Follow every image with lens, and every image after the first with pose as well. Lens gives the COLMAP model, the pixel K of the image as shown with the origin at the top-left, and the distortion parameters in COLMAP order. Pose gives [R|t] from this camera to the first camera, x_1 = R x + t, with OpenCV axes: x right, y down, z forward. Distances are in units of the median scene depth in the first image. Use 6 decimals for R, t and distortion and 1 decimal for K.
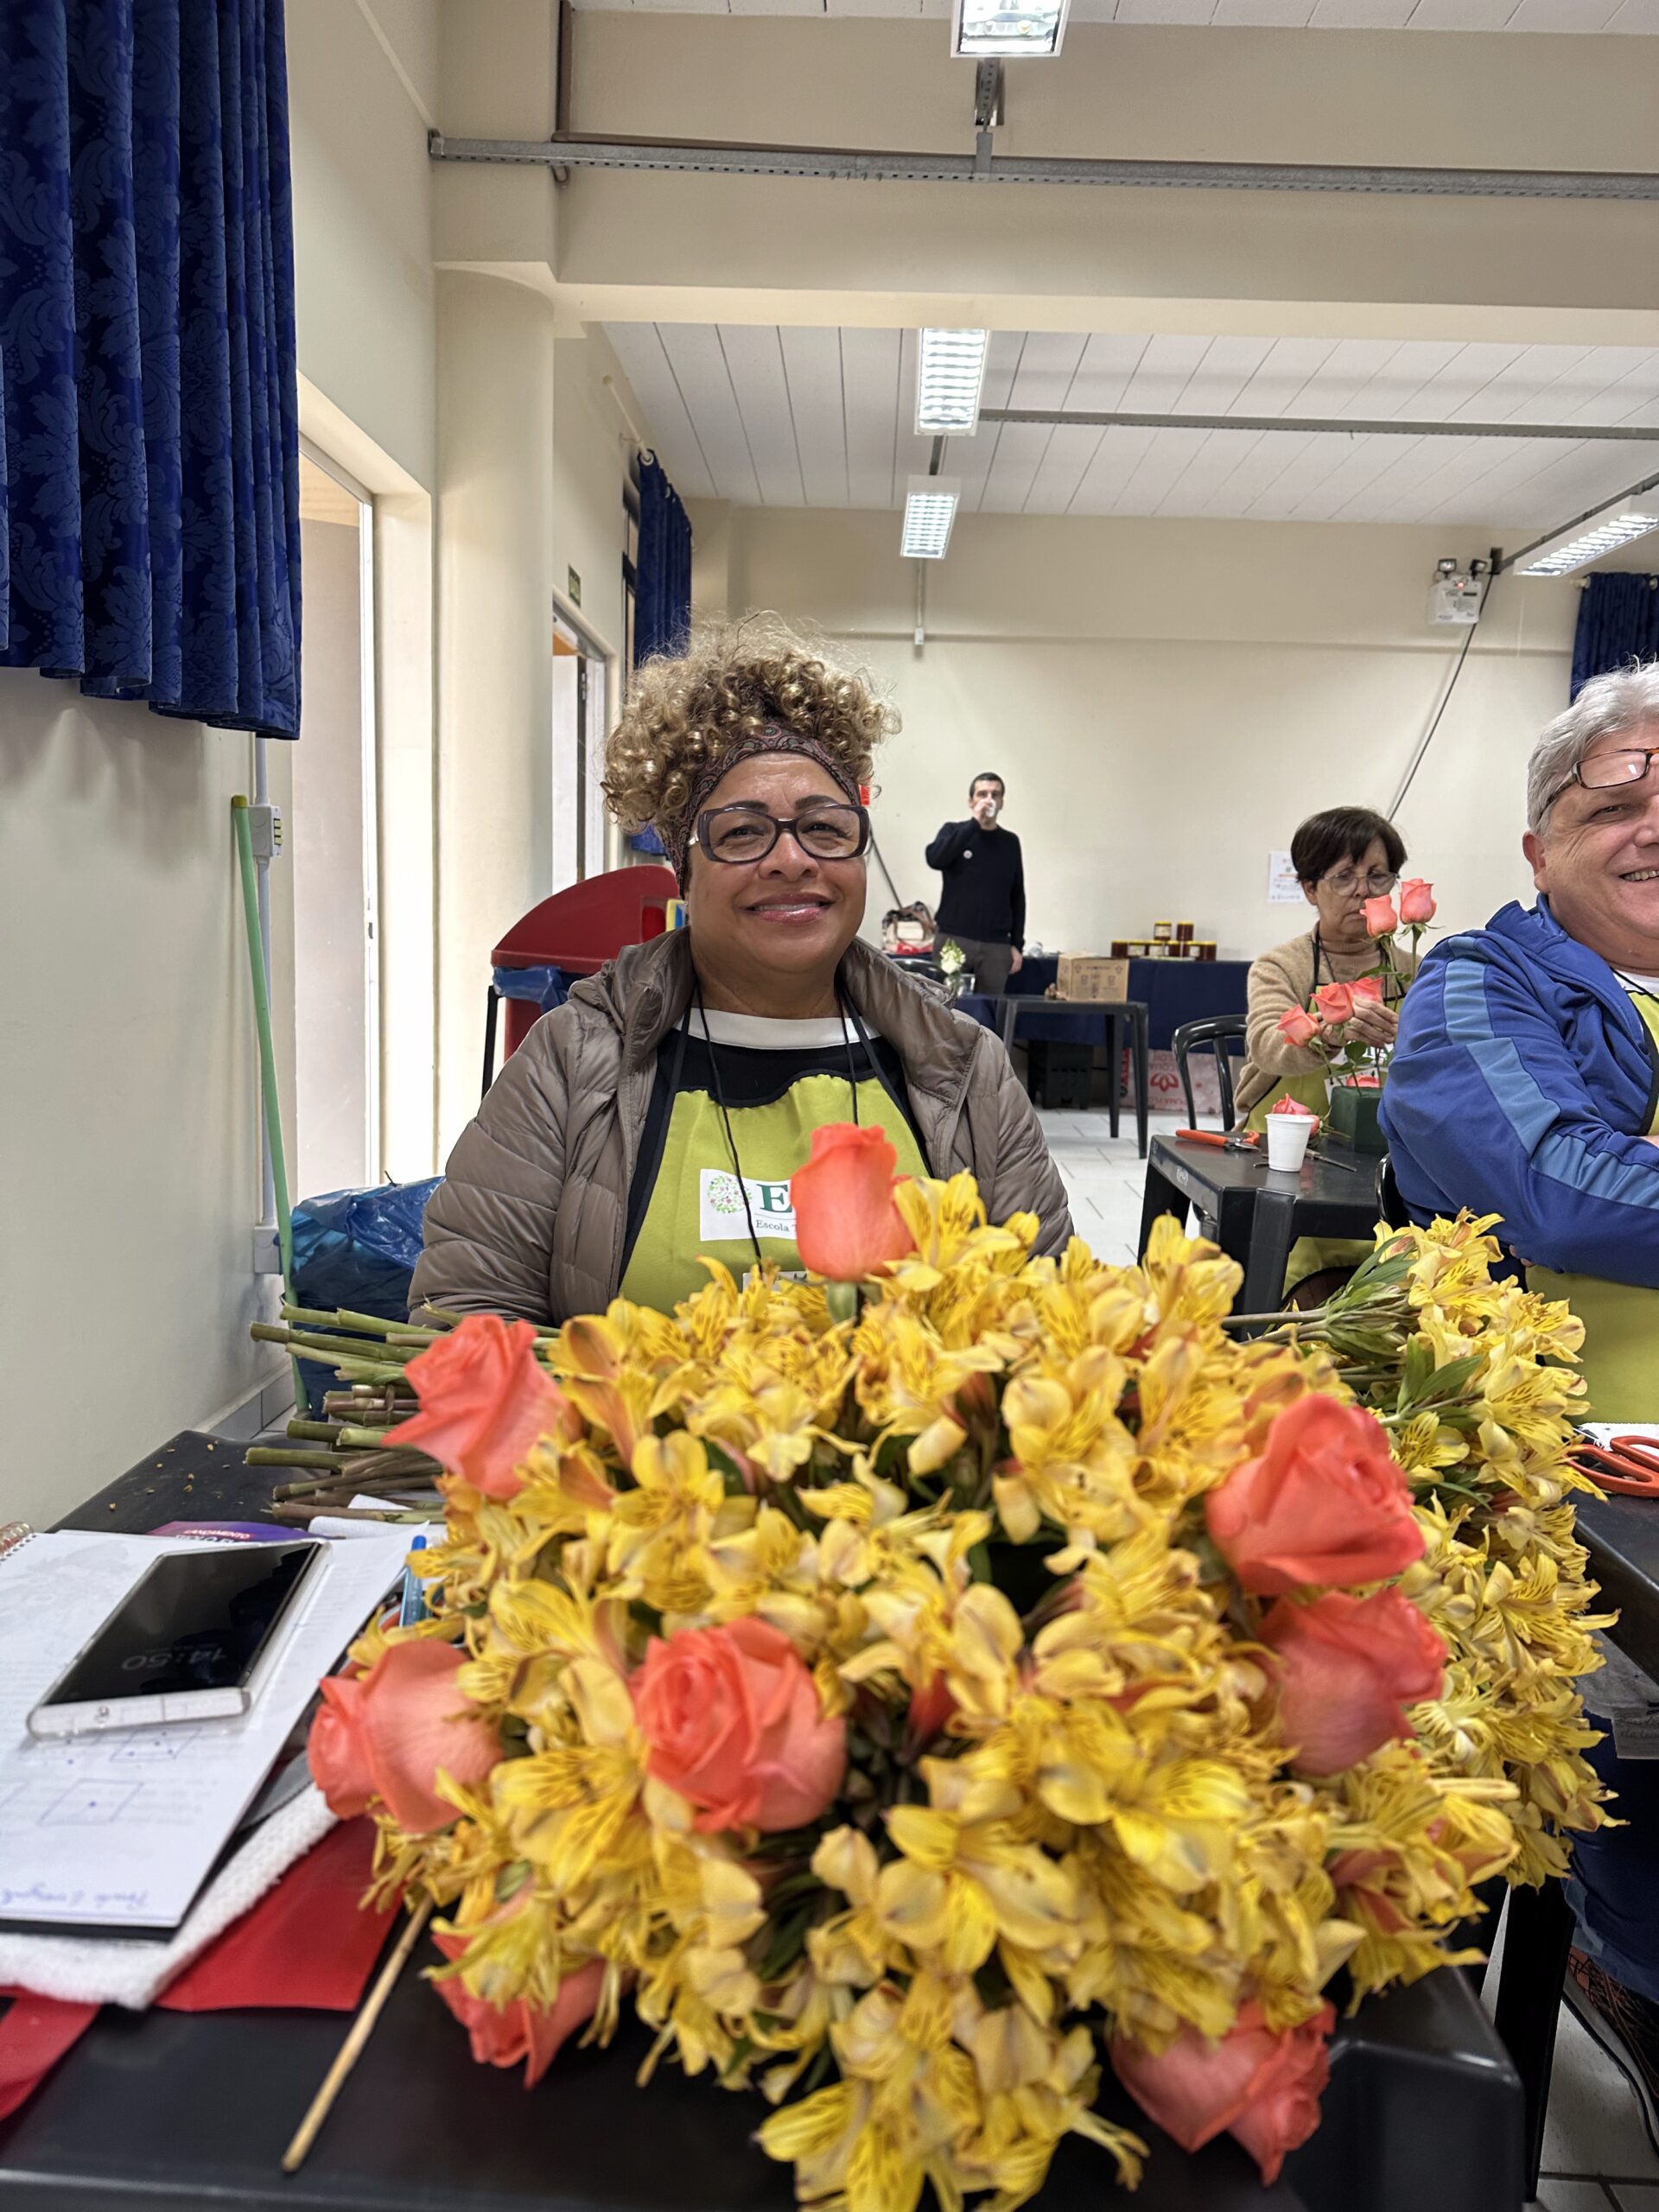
lens RADIAL K [[1583.1, 0, 829.1], [0, 1583.1, 1101.3], [0, 0, 1]] dist [0.024449, -0.025256]
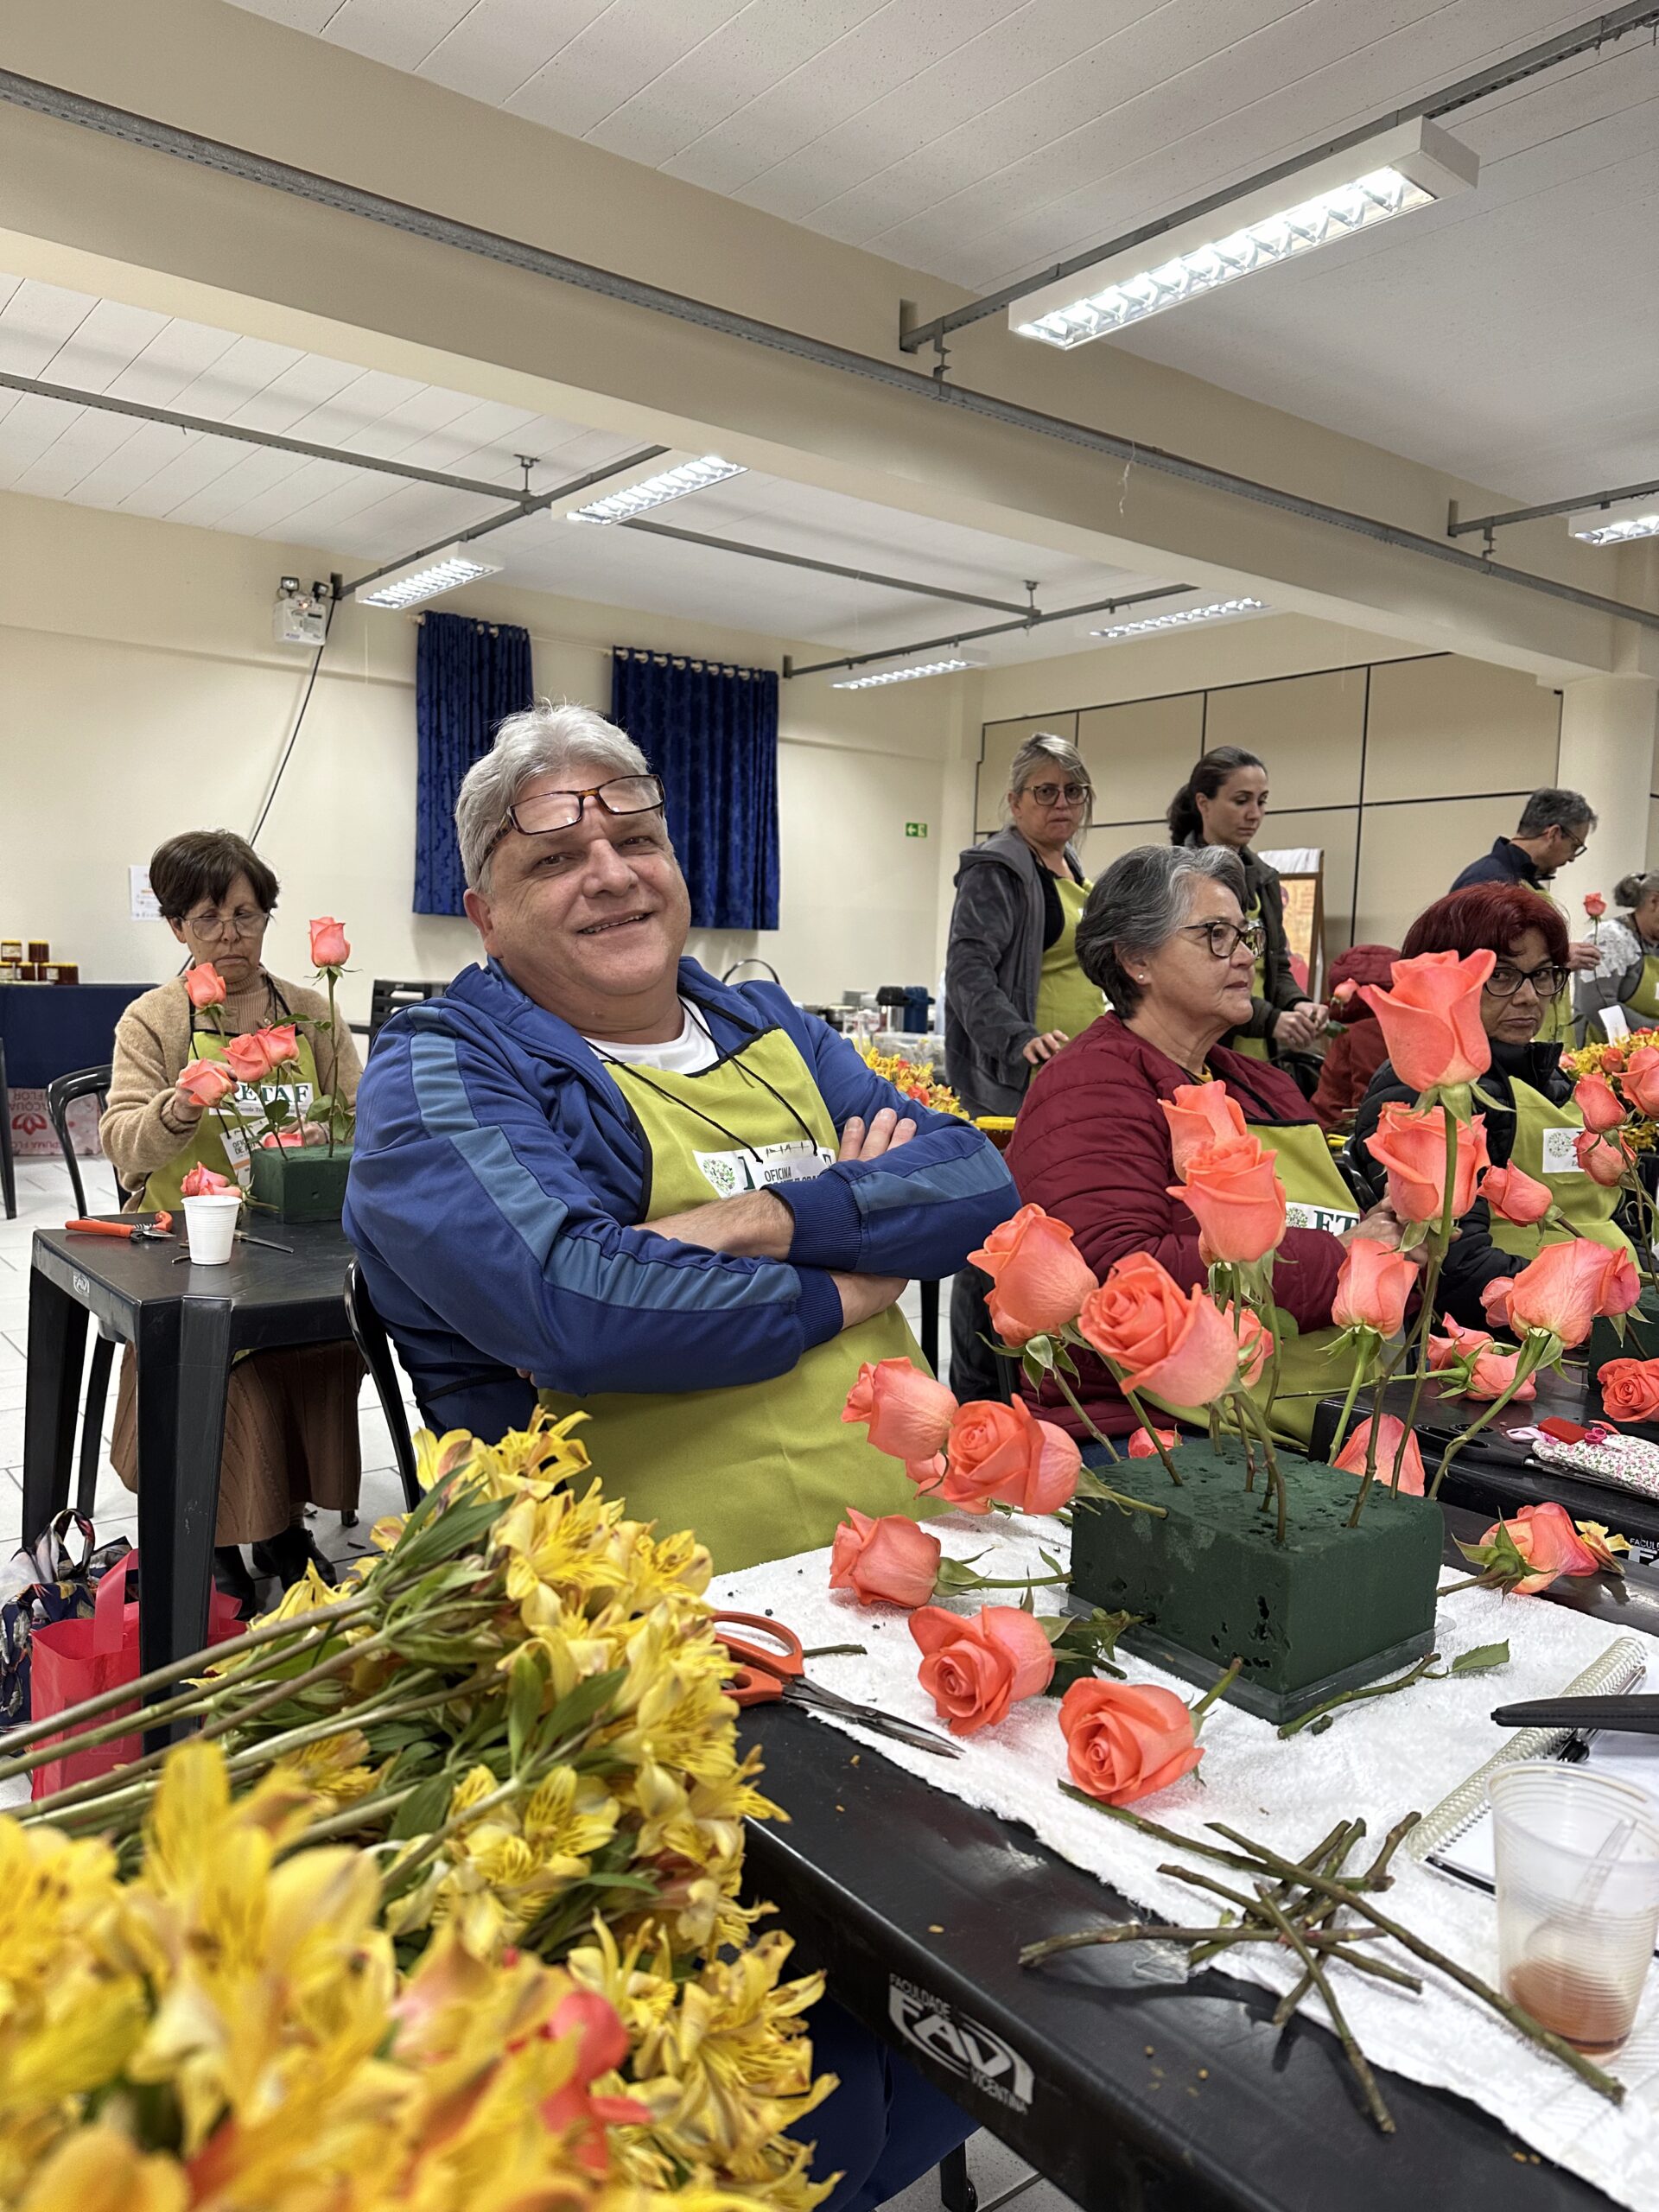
lens RADIAL K [[1583.1, 0, 827.5], [0, 1583.1, 1103.3], [0, 0, 1]] dist [0.024449, -0.025256]
pose [[0.777537, -0.072610, 0.624631, 0.027174], [0.077387, 0.996810, 0.019543, -0.046205], [-0.624057, 0.033143, 0.780675, 0.181327]]
